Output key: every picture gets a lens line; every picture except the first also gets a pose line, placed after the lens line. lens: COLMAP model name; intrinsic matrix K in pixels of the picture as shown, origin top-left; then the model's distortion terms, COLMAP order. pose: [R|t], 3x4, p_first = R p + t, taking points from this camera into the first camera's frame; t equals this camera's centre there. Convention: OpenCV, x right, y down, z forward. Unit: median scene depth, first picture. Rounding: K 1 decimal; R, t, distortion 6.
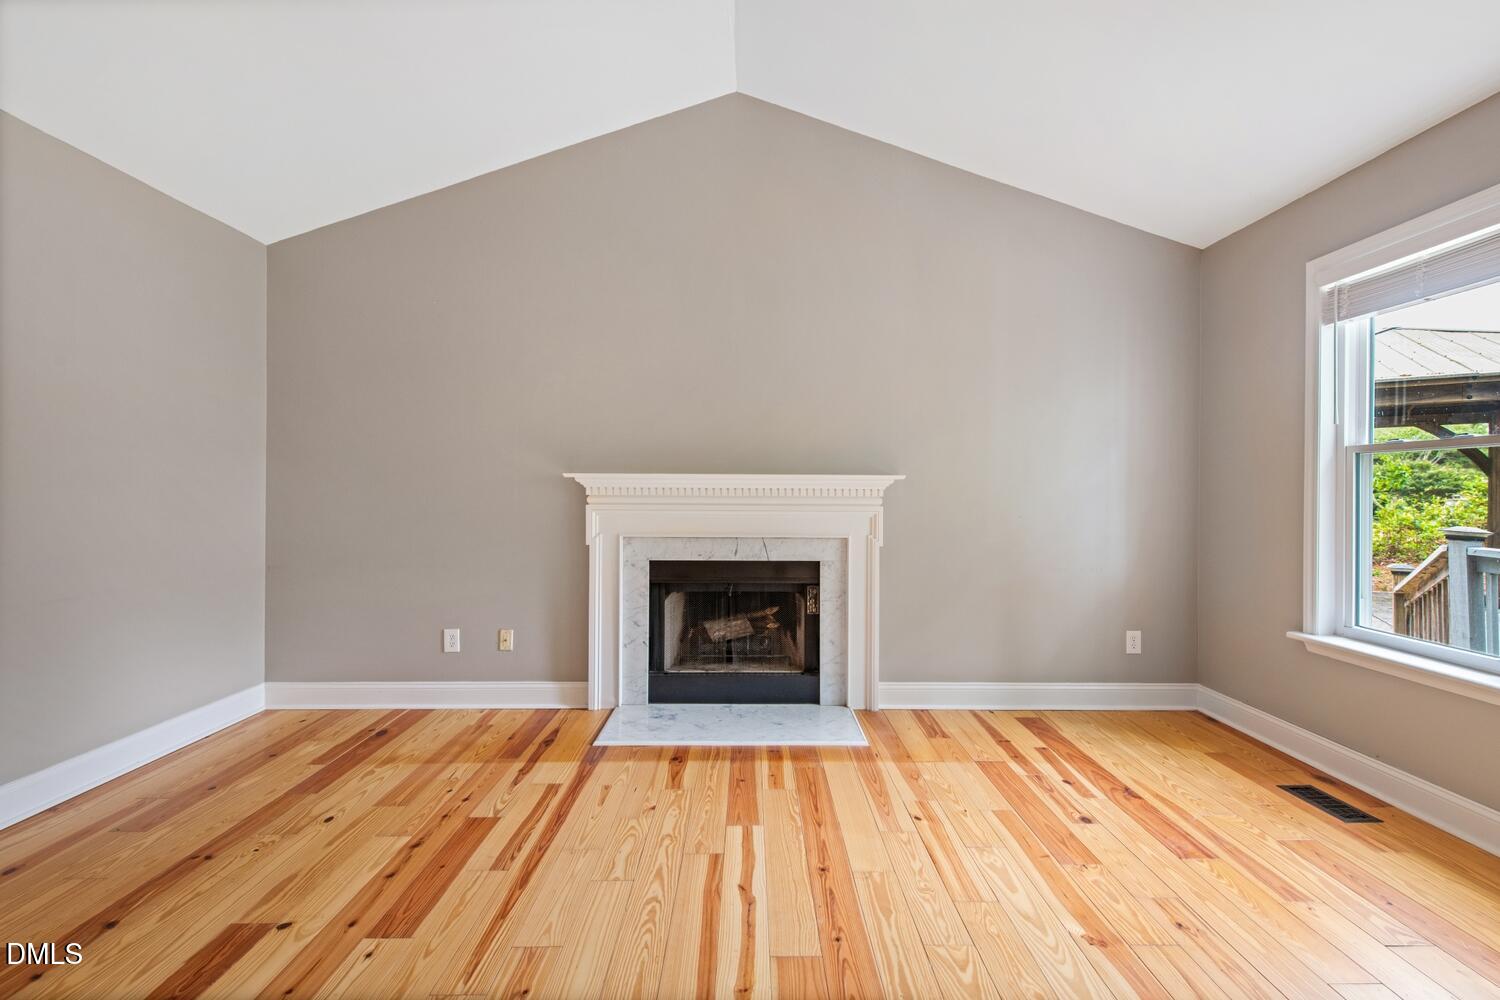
lens RADIAL K [[650.3, 0, 753.4], [0, 650.3, 492.6], [0, 0, 1]] dist [0.011102, -0.002156]
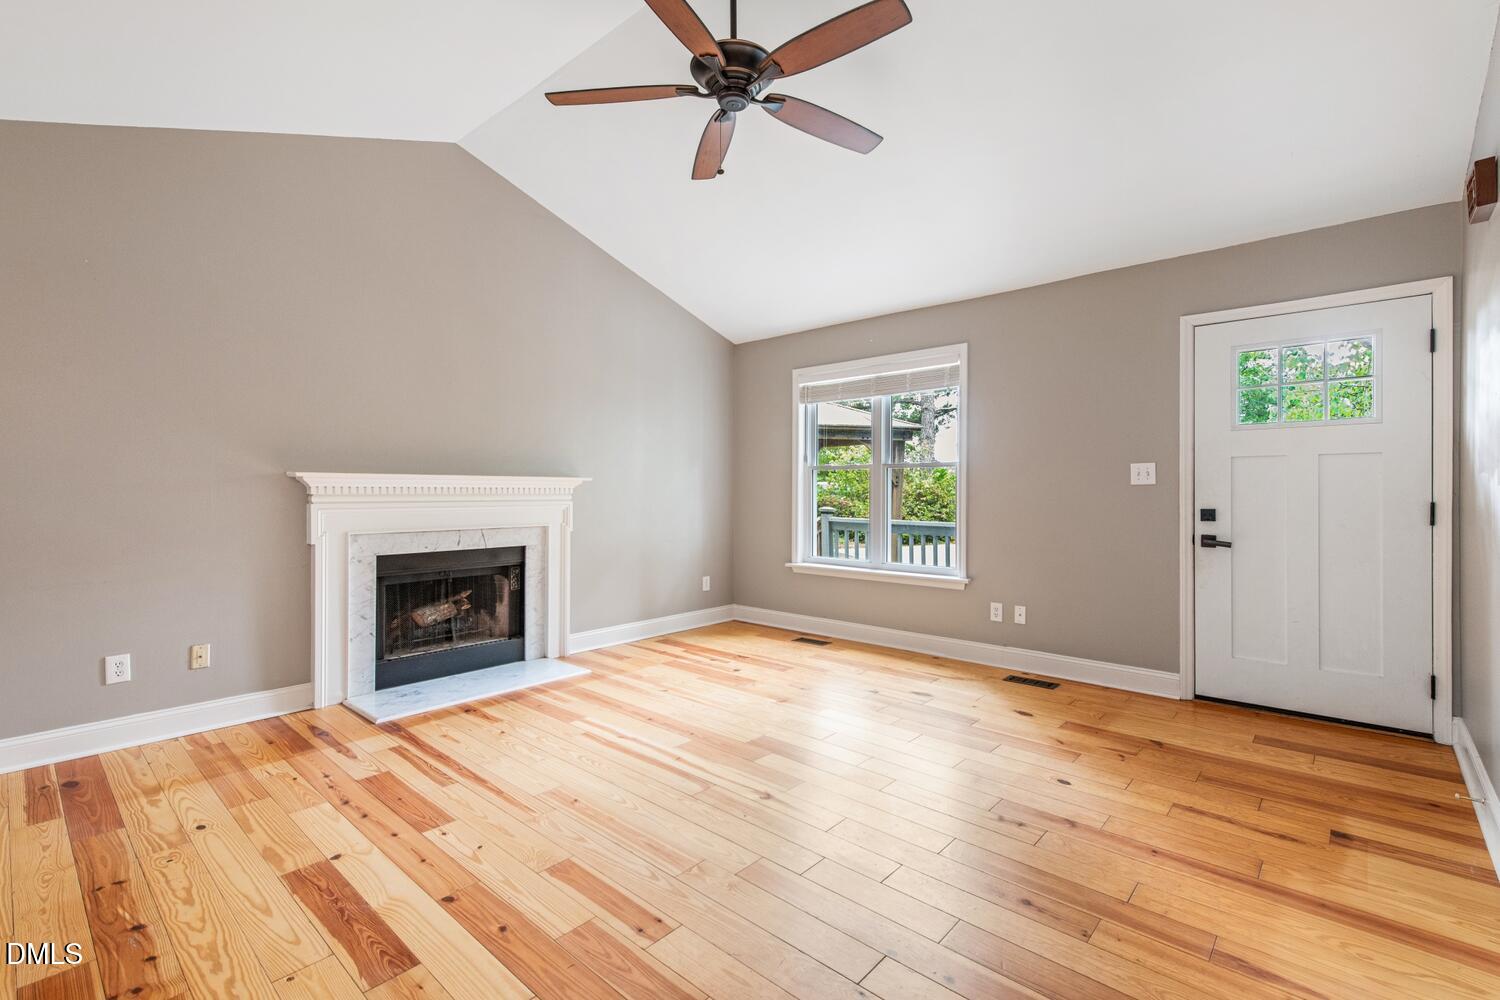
lens RADIAL K [[676.3, 0, 753.6], [0, 676.3, 496.4], [0, 0, 1]] dist [0.012969, -0.003576]
pose [[0.670943, -0.010299, 0.741438, -0.653342], [0.003893, 0.999939, 0.010367, -0.001202], [-0.741499, -0.004069, 0.670942, -0.226249]]
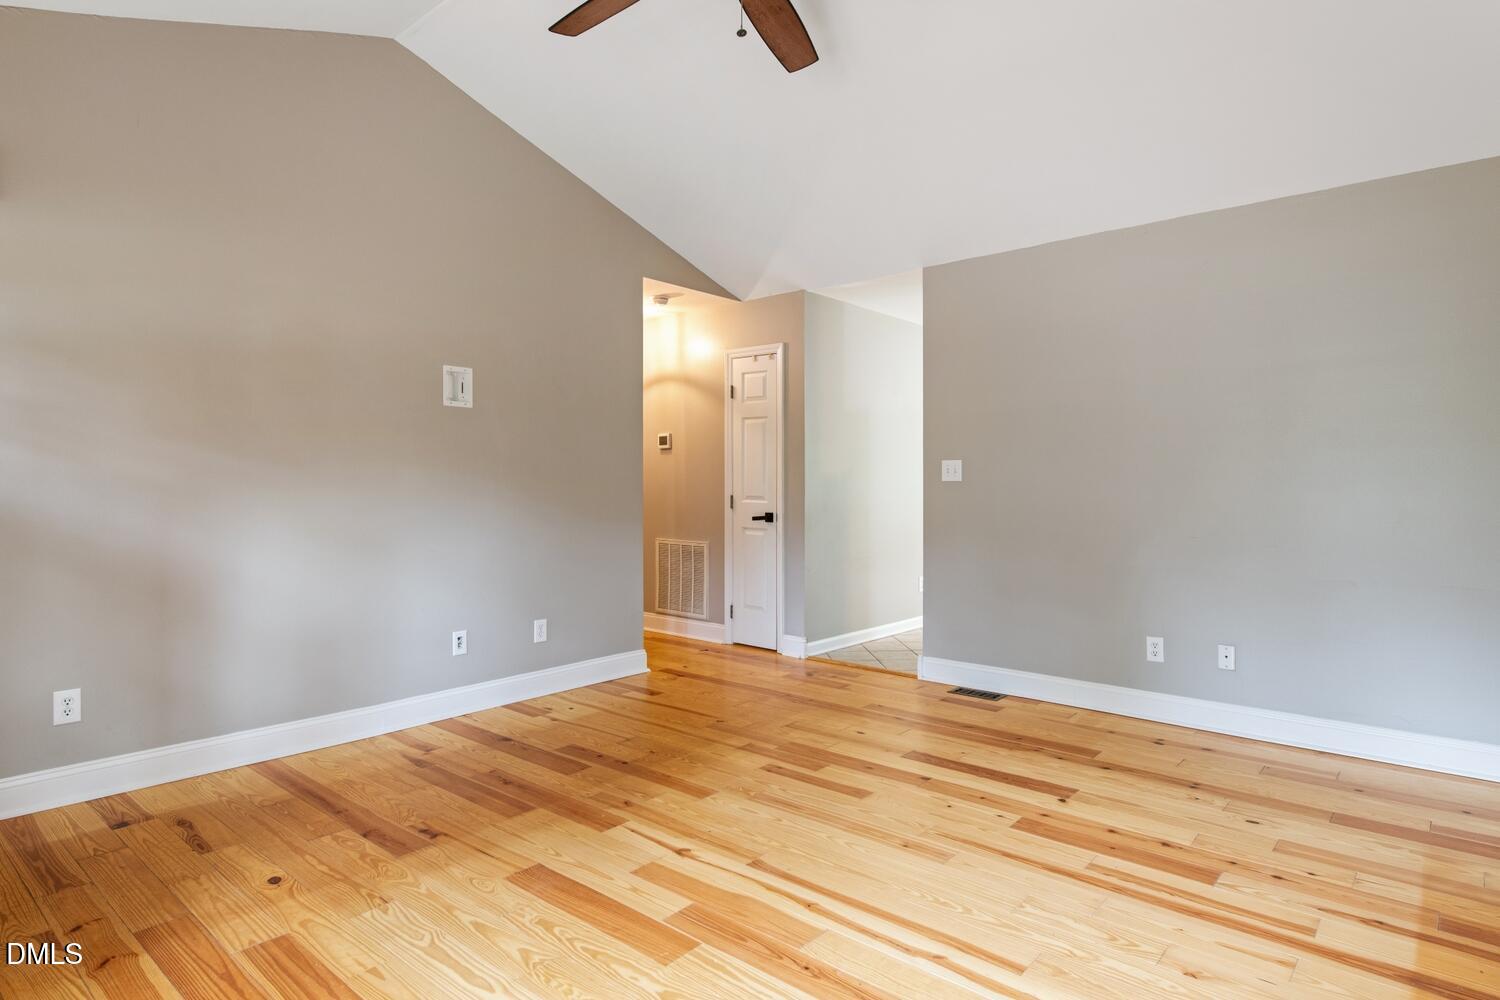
lens RADIAL K [[821.0, 0, 754.4], [0, 821.0, 495.0], [0, 0, 1]] dist [0.006423, 0.002361]
pose [[-0.656076, 0.007175, -0.754661, 0.595190], [-0.005499, 0.999883, 0.014288, -0.002617], [0.754675, 0.013524, -0.655960, 0.960418]]
